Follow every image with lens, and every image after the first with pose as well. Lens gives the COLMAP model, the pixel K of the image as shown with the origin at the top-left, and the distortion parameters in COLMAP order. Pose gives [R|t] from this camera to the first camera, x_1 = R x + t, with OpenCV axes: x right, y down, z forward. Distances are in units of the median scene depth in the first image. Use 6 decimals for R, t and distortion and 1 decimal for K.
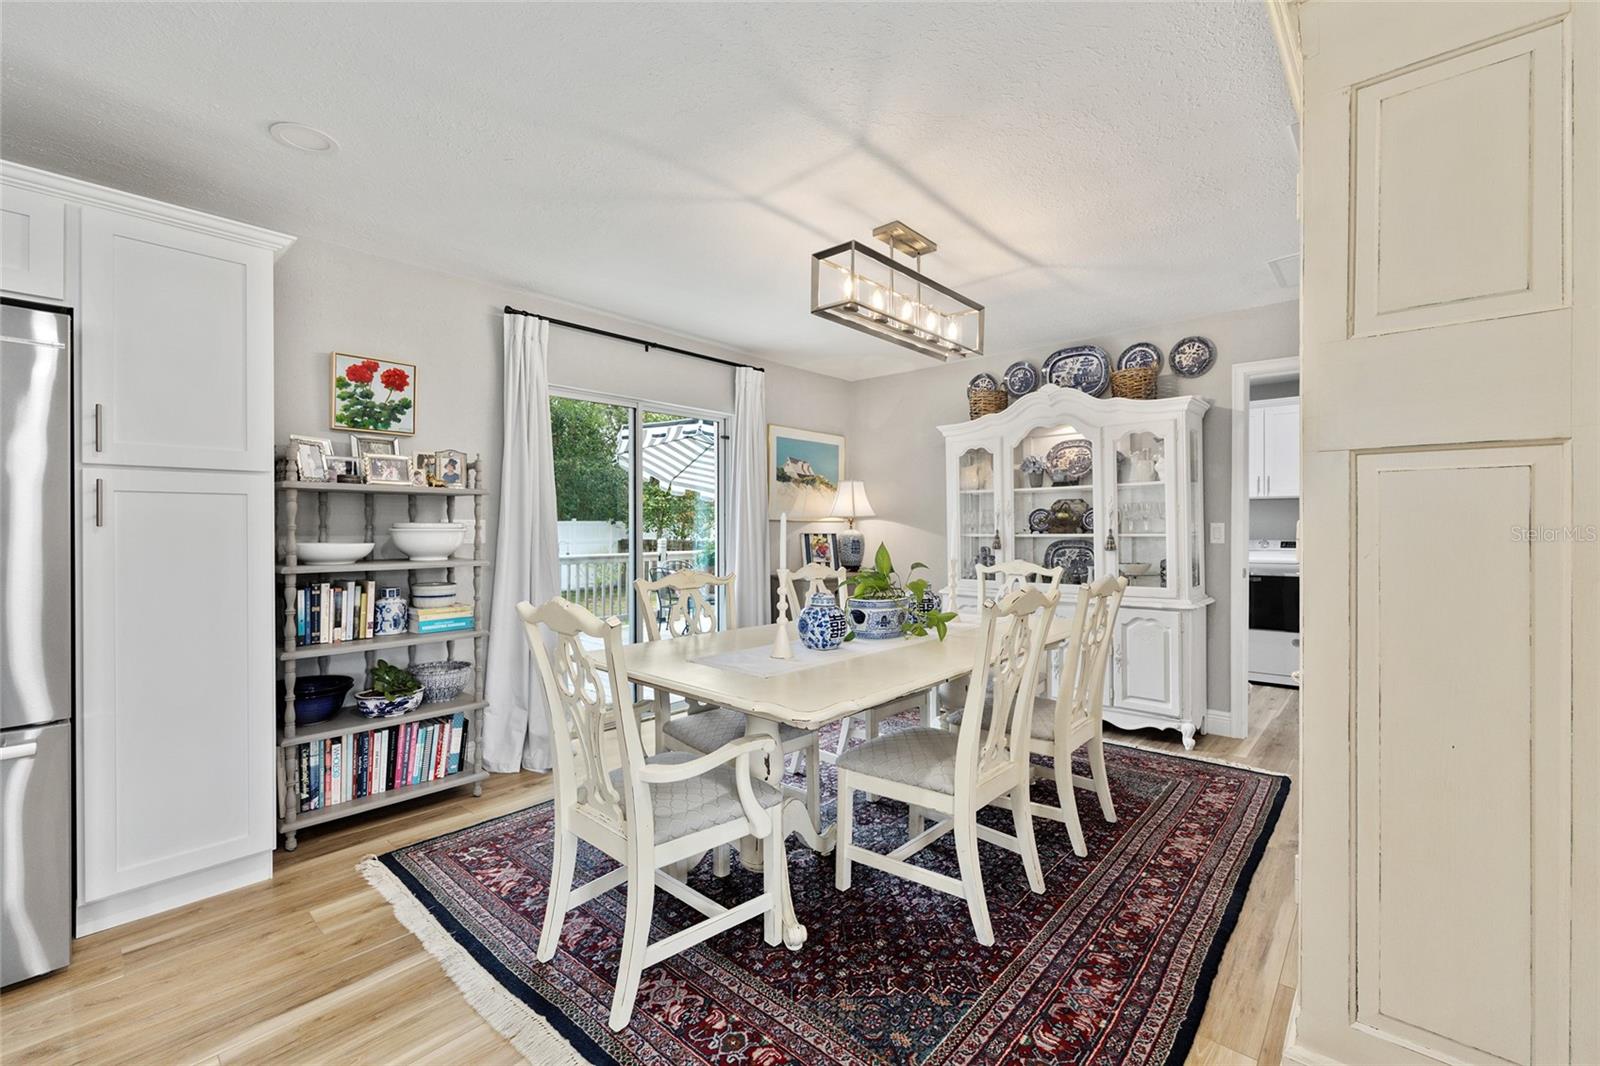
lens RADIAL K [[677.4, 0, 800.6], [0, 677.4, 527.4], [0, 0, 1]] dist [0.000093, 0.000195]
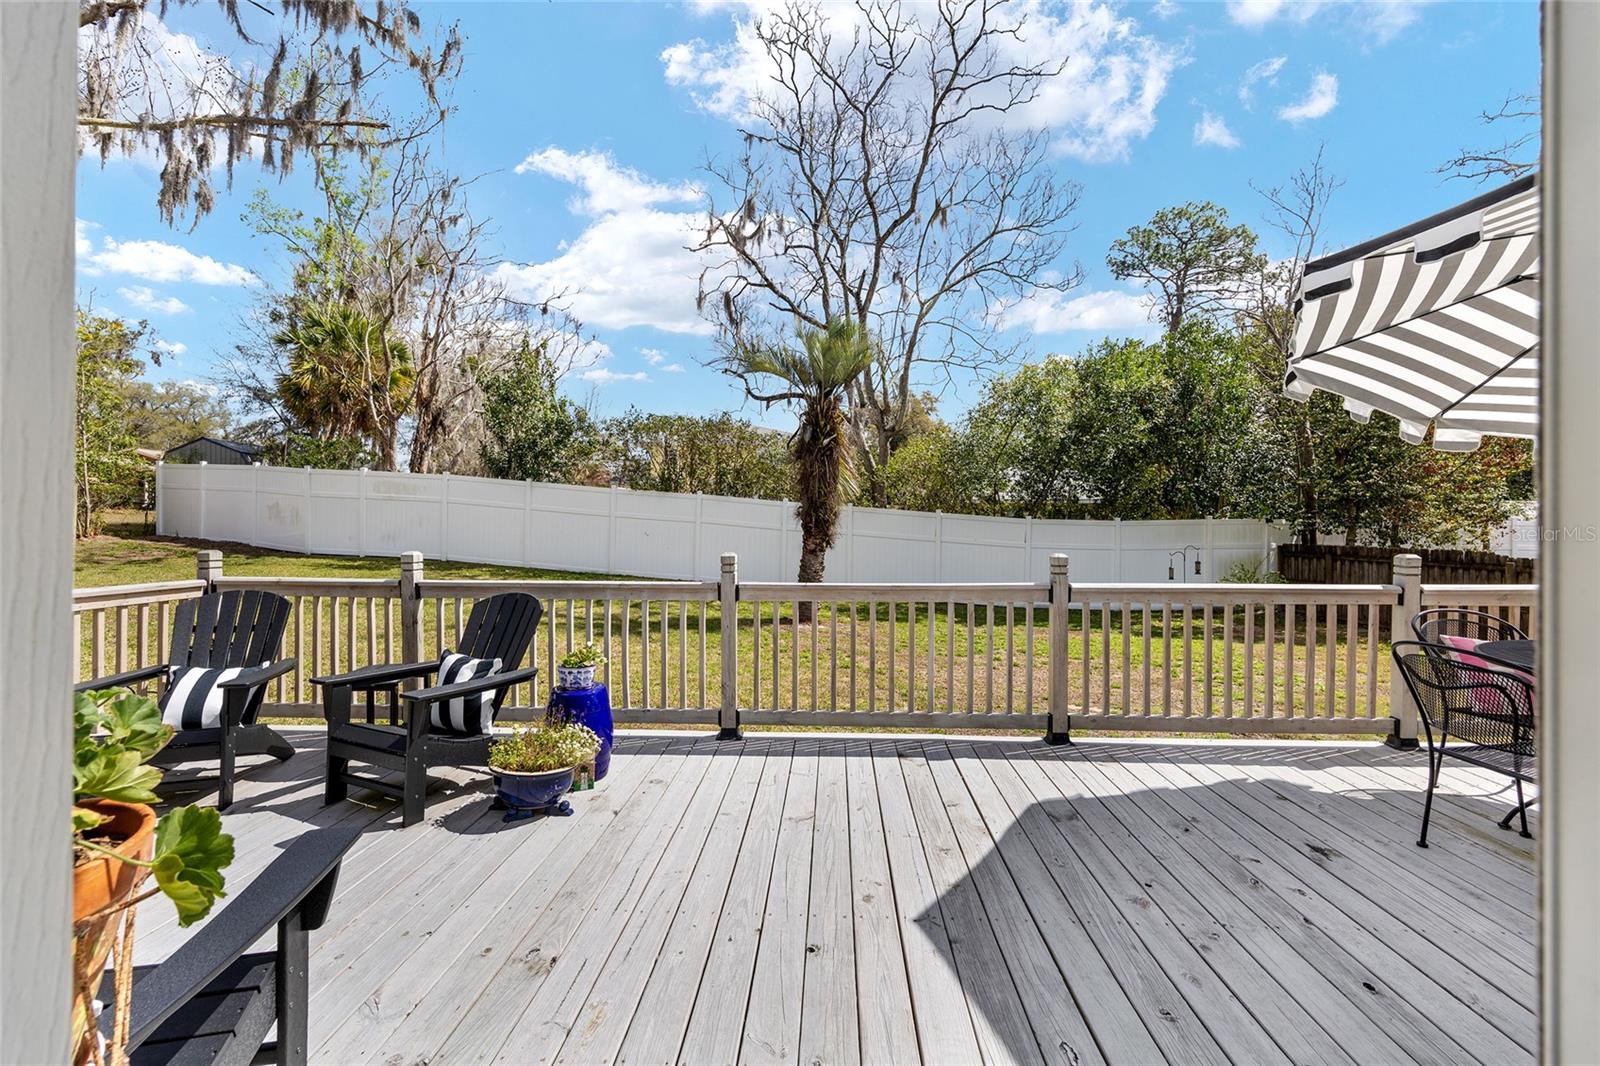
lens RADIAL K [[654.0, 0, 801.3], [0, 654.0, 530.5], [0, 0, 1]] dist [-0.000438, -0.000143]
pose [[0.630503, 0.002638, -0.776182, -0.426744], [0.000913, 0.999991, 0.004140, -0.000105], [0.776186, -0.003319, 0.630495, 1.502185]]
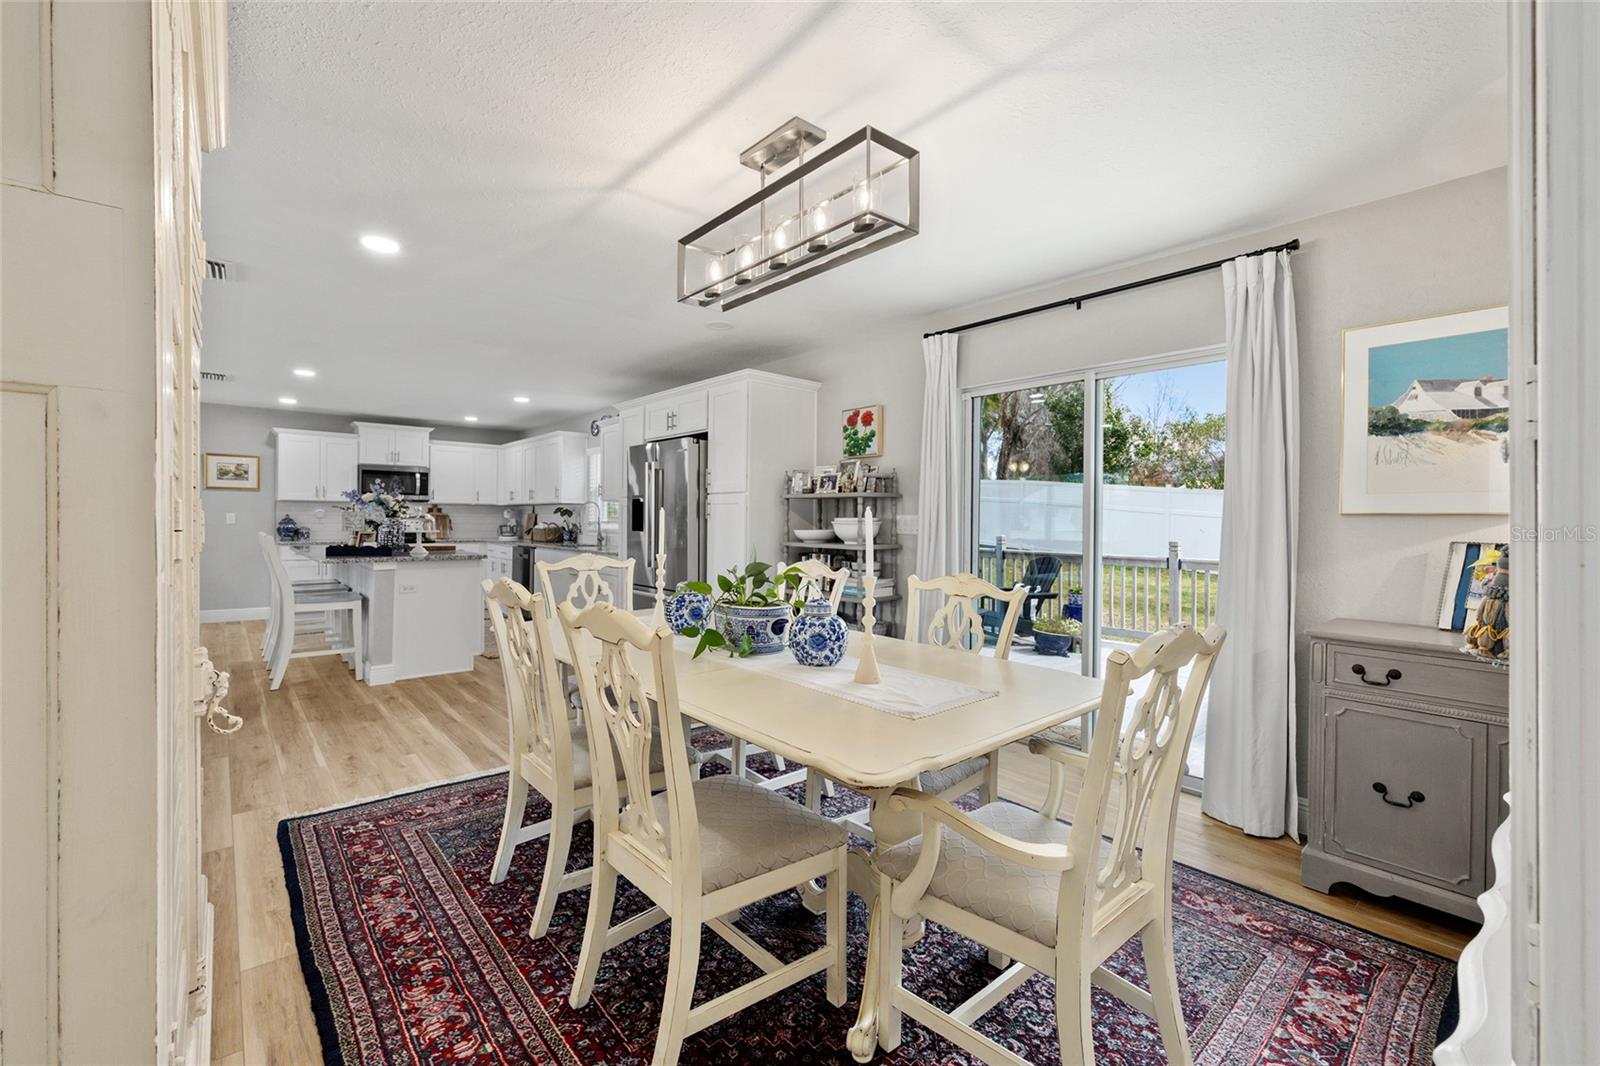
lens RADIAL K [[677.0, 0, 794.6], [0, 677.0, 519.8], [0, 0, 1]] dist [0.002299, 0.000536]
pose [[-0.141594, -0.001004, -0.989924, 1.017530], [-0.012909, 0.999916, 0.000832, -0.002144], [0.989841, 0.012897, -0.141595, 1.258935]]
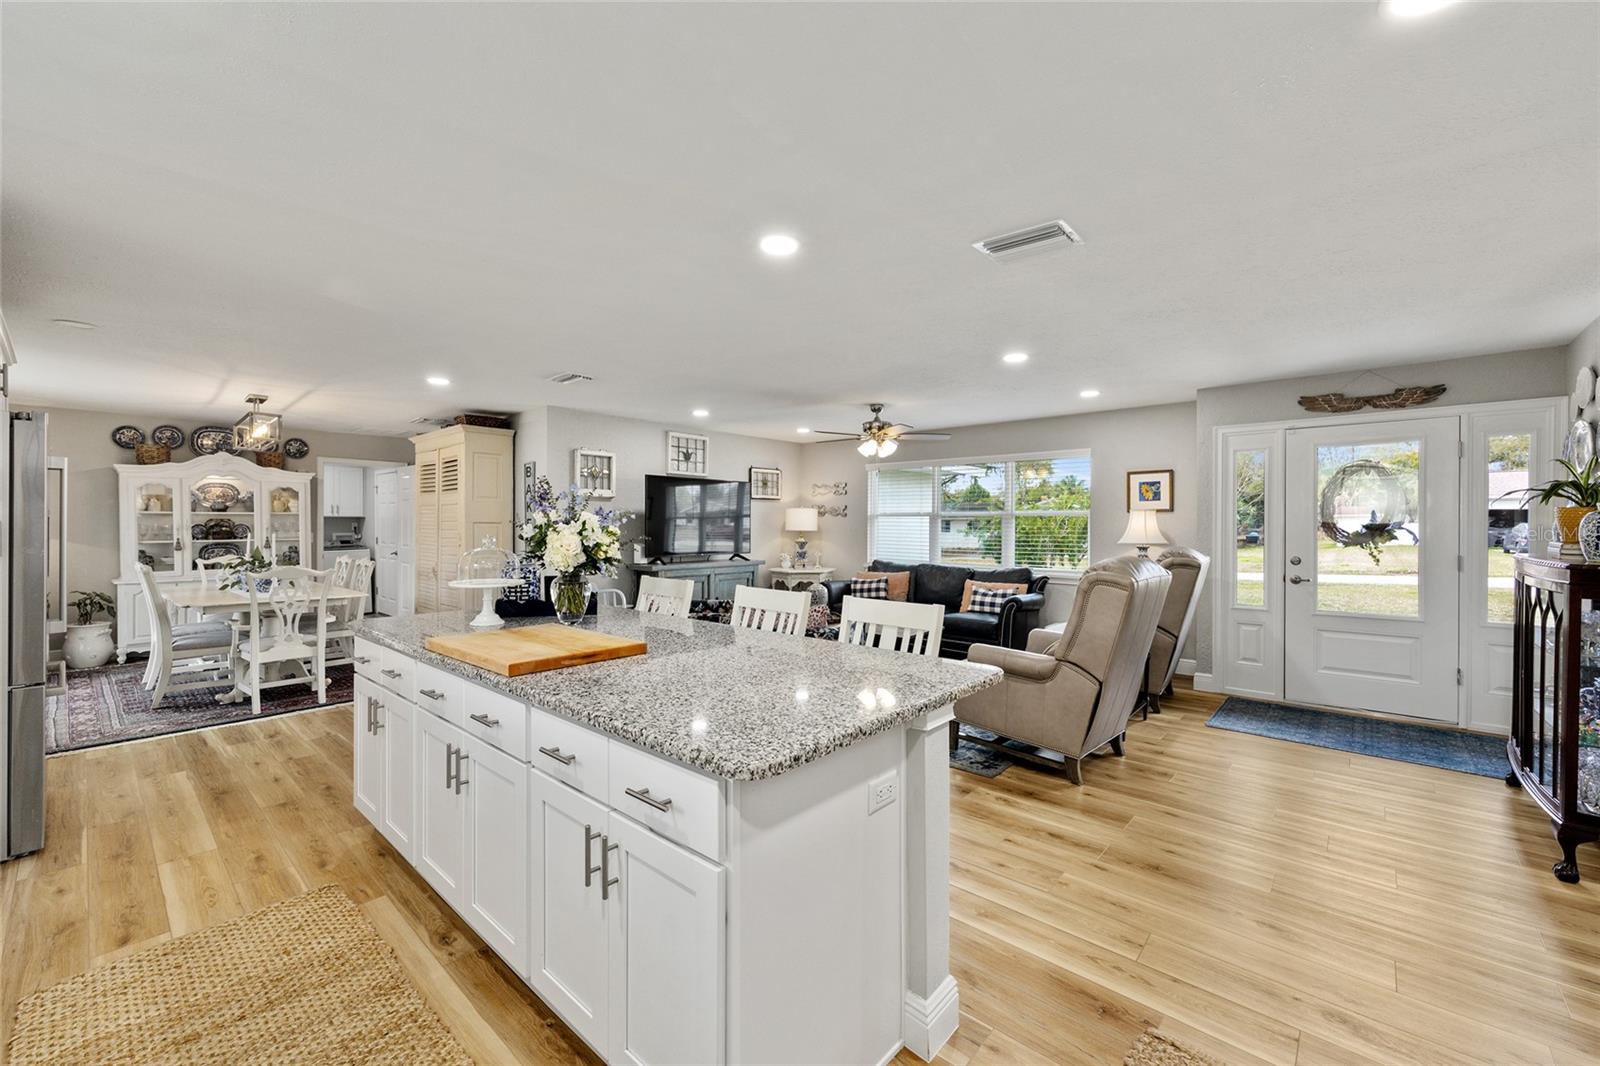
lens RADIAL K [[638.1, 0, 802.9], [0, 638.1, 528.0], [0, 0, 1]] dist [-0.002132, 0.000292]
pose [[0.000120, -0.005240, 0.999986, -1.988522], [0.000692, 0.999986, 0.005240, -0.044357], [-1.000000, 0.000692, 0.000123, -0.739941]]
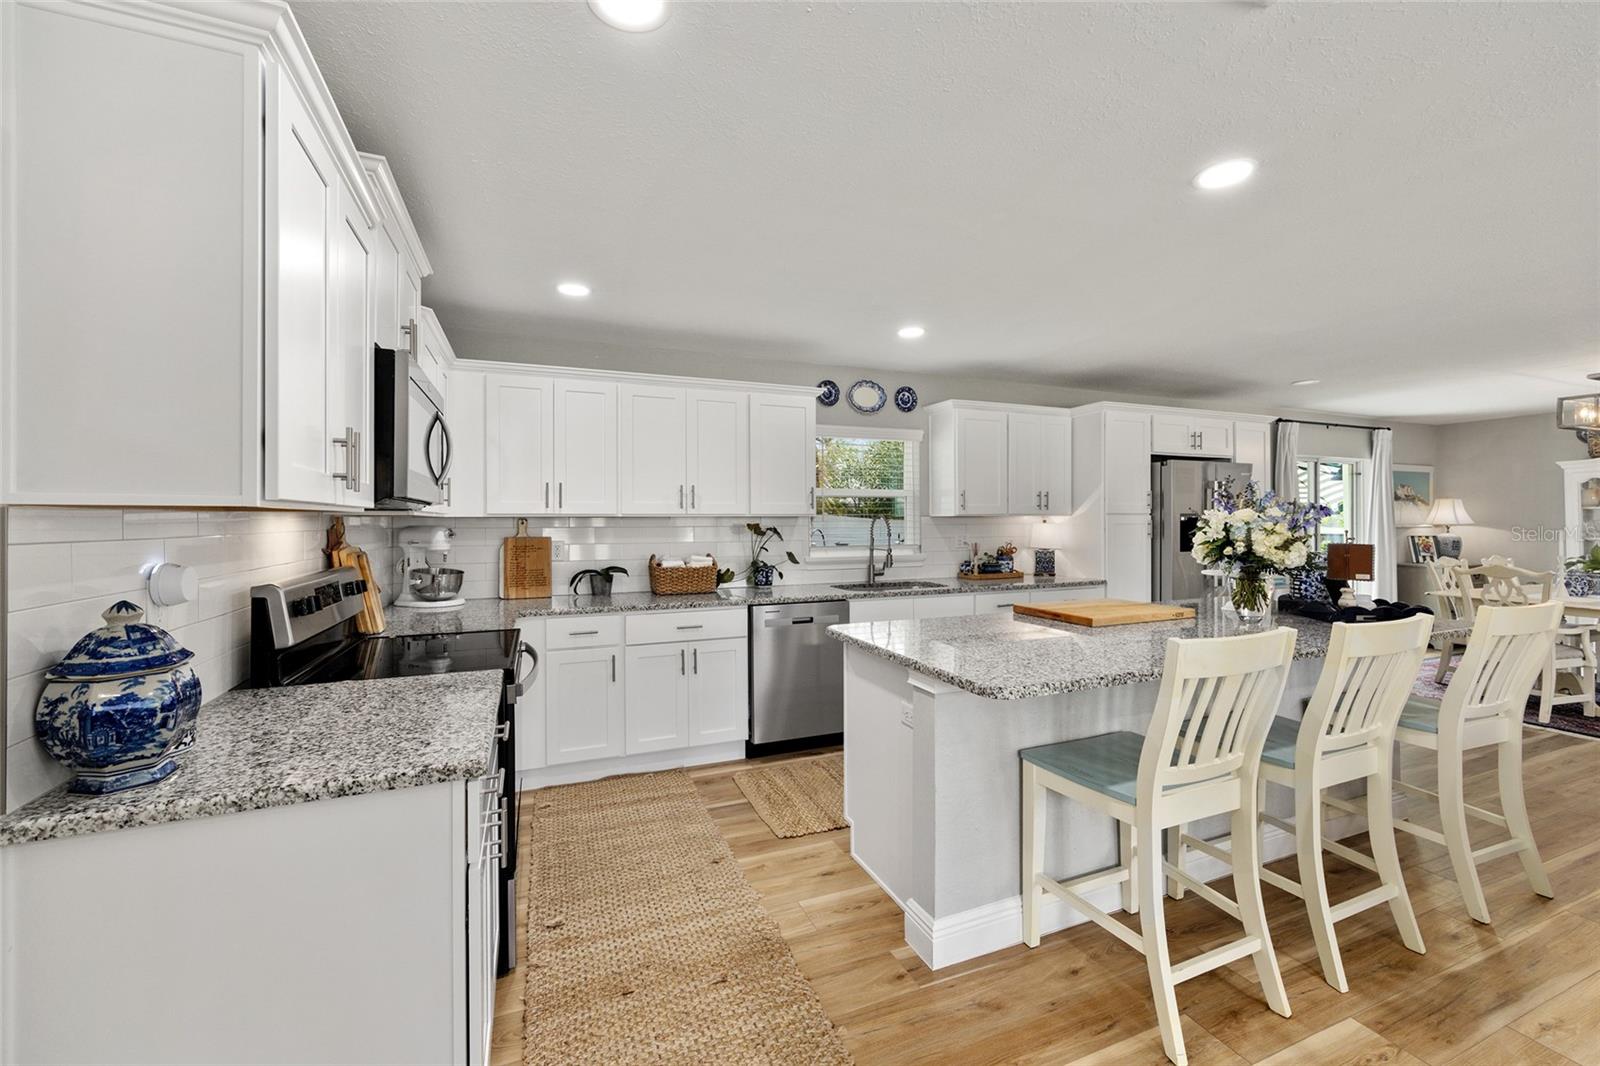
lens RADIAL K [[640.8, 0, 801.8], [0, 640.8, 521.8], [0, 0, 1]] dist [-0.002811, -0.000108]
pose [[0.897116, -0.003991, -0.441777, -1.133146], [0.003107, 0.999991, -0.002724, -0.042507], [0.441784, 0.001072, 0.897121, -1.639945]]
